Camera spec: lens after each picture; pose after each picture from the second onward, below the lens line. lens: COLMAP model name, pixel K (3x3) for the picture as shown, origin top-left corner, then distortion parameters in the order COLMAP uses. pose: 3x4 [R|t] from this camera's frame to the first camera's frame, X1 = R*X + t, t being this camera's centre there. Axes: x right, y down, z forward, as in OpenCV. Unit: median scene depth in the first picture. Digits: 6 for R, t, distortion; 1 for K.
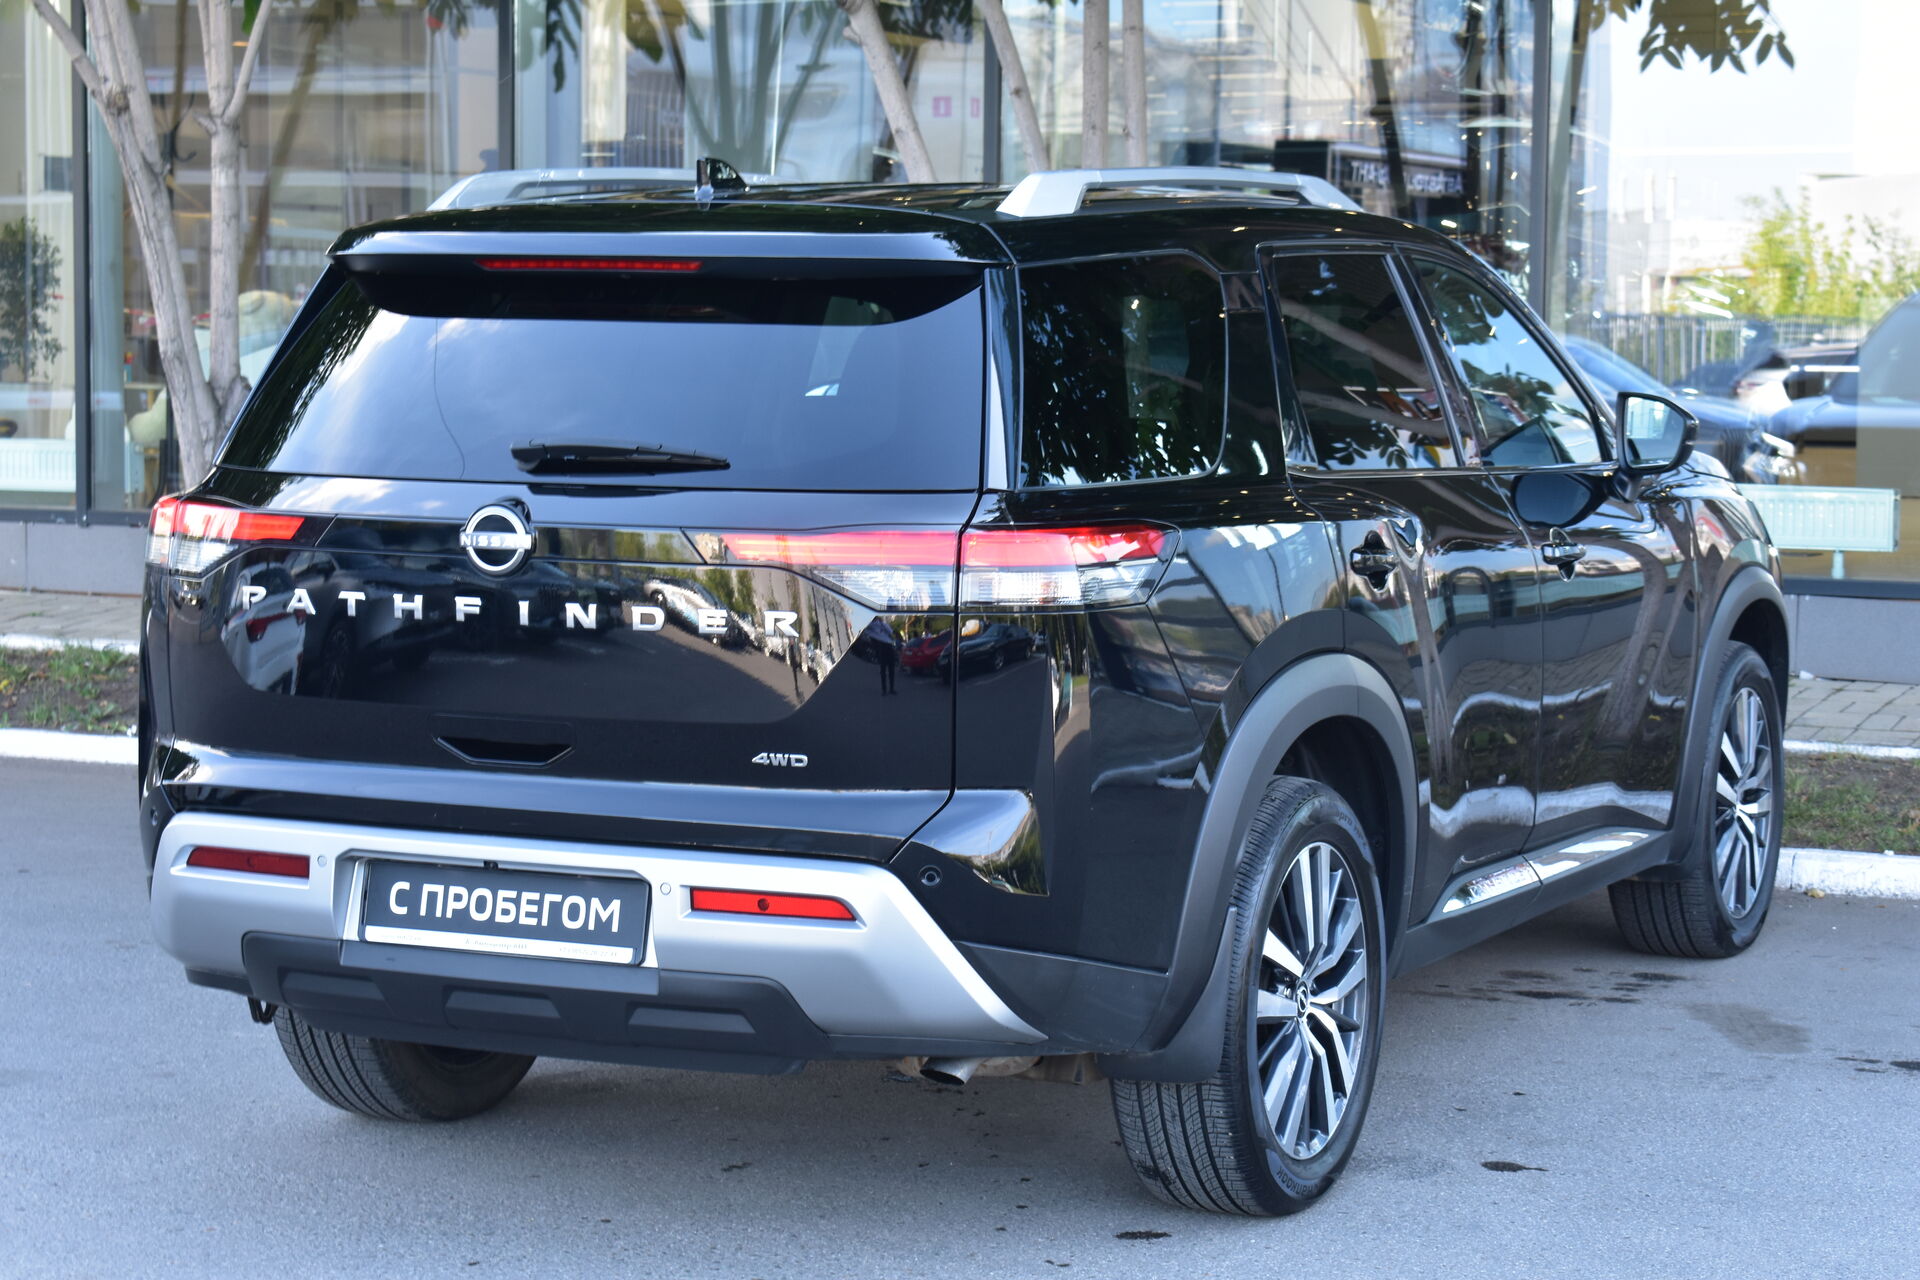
lens RADIAL K [[4167.8, 0, 960.0], [0, 4167.8, 640.0], [0, 0, 1]] dist [0.004742, 0.178534]
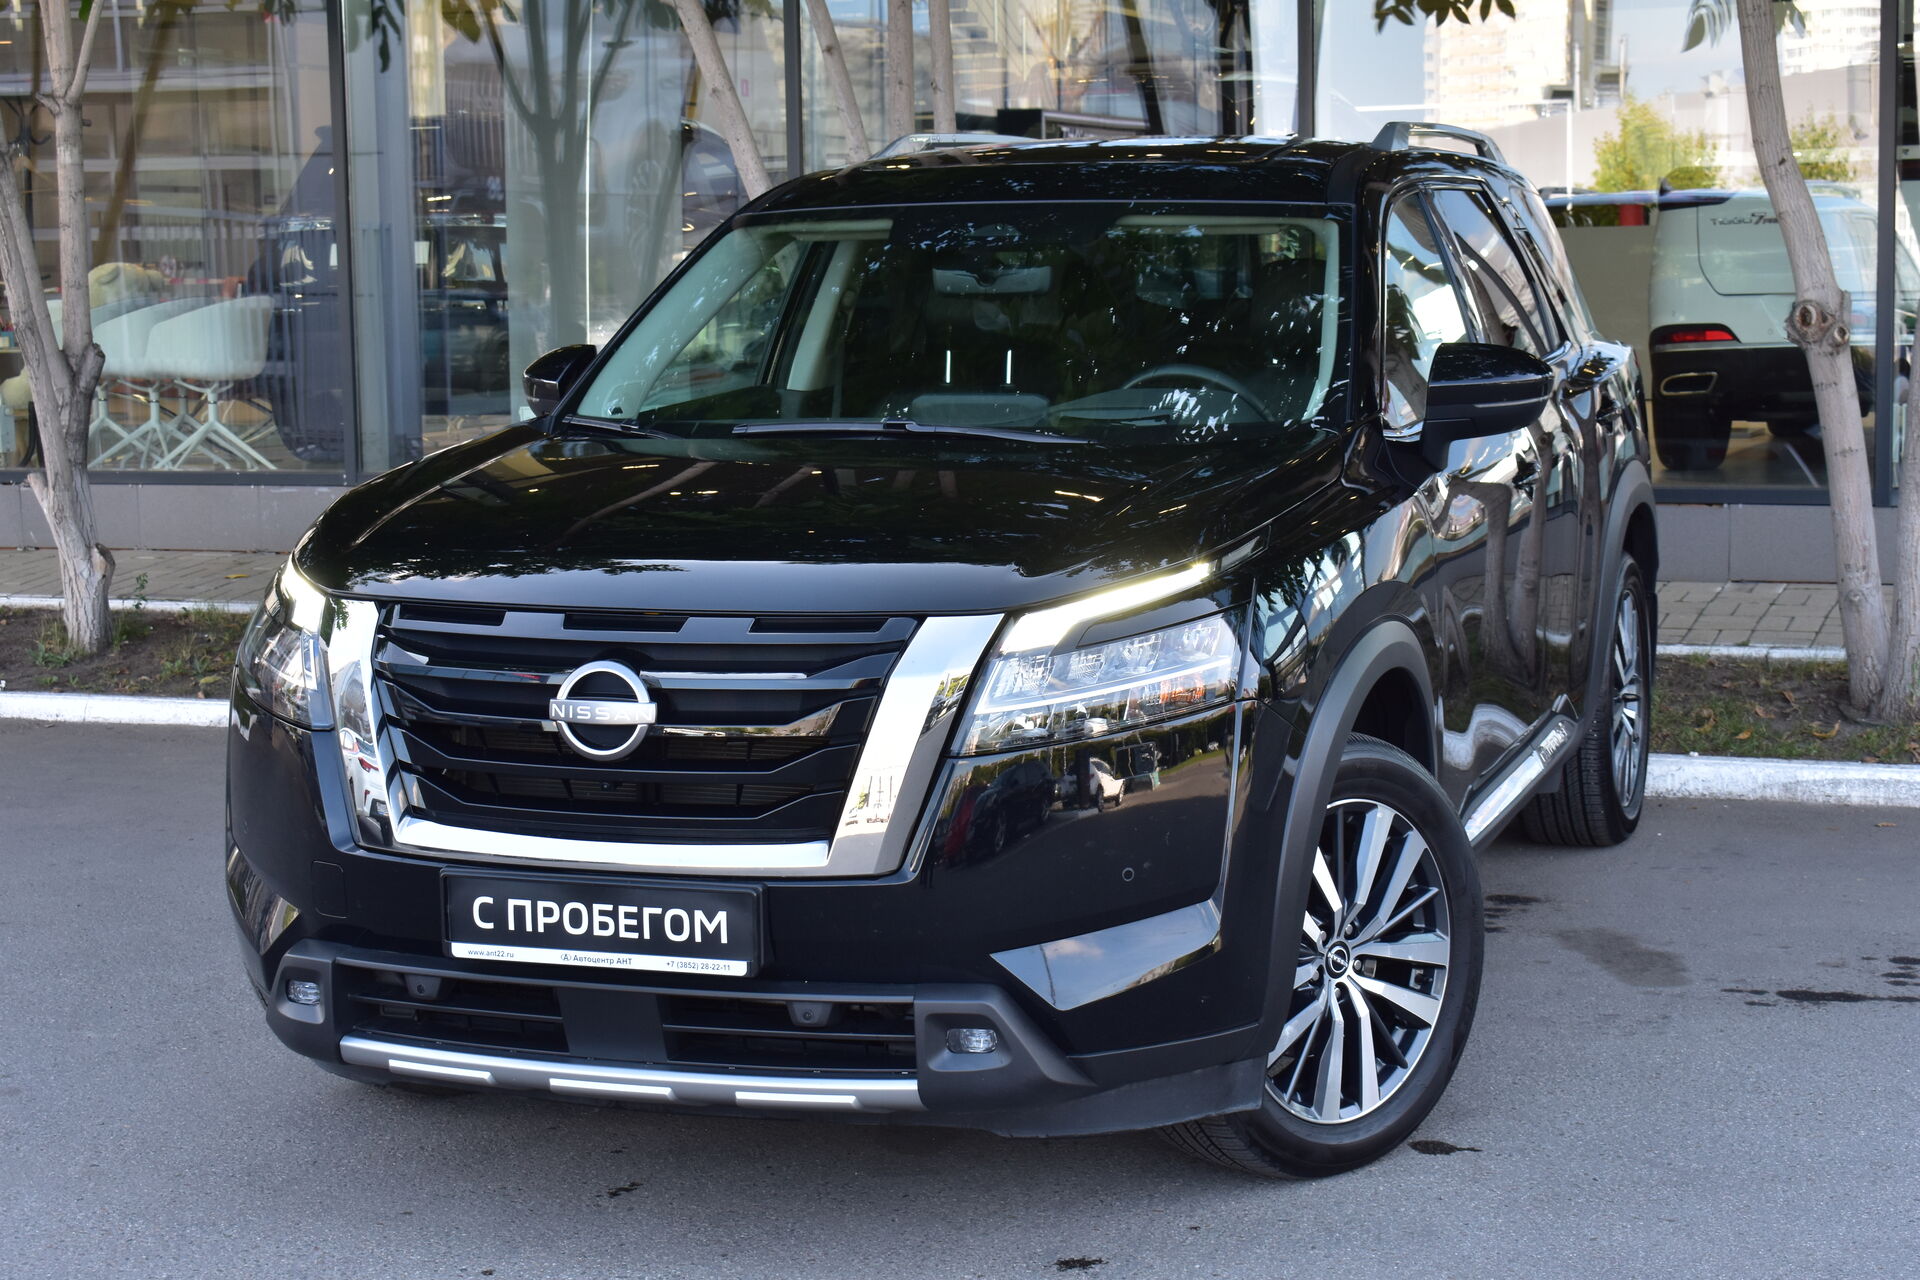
lens RADIAL K [[3207.9, 0, 960.0], [0, 3207.9, 640.0], [0, 0, 1]] dist [0.011288, -0.129561]
pose [[0.996552, -0.037597, 0.073966, -0.016206], [0.034647, 0.998568, 0.040769, -0.013683], [-0.075393, -0.038066, 0.996427, 0.168683]]
